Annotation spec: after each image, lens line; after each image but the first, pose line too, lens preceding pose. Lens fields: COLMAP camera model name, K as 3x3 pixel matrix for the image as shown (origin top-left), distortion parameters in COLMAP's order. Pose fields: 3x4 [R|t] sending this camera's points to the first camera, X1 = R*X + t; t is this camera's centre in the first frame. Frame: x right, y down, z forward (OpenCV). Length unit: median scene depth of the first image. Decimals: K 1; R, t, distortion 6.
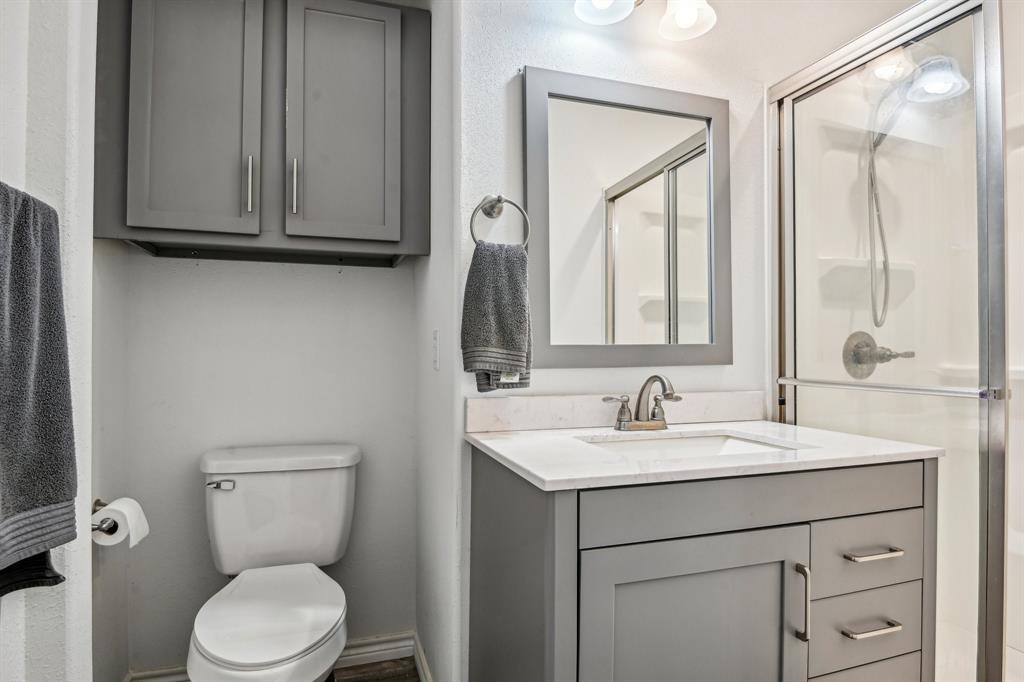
lens RADIAL K [[556.7, 0, 512.3], [0, 556.7, 343.8], [0, 0, 1]] dist [-0.017062, -0.006925]
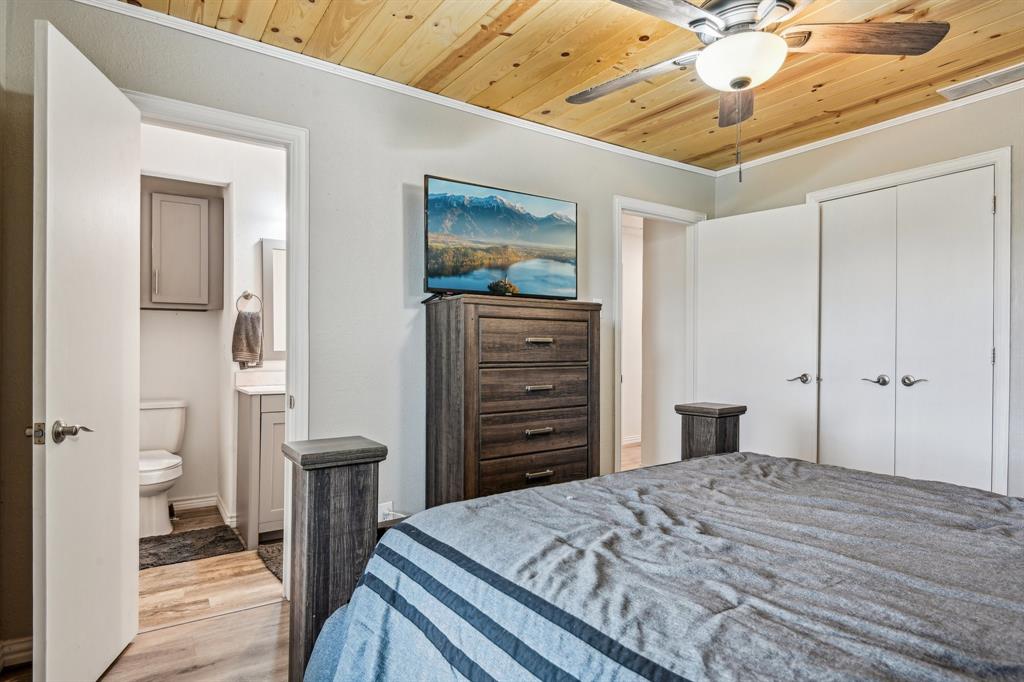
lens RADIAL K [[556.7, 0, 509.5], [0, 556.7, 342.4], [0, 0, 1]] dist [-0.017062, -0.006925]
pose [[0.962119, -0.001186, 0.272628, 0.431623], [0.002231, 0.999991, -0.003520, -0.026644], [-0.272621, 0.003995, 0.962113, -1.766248]]
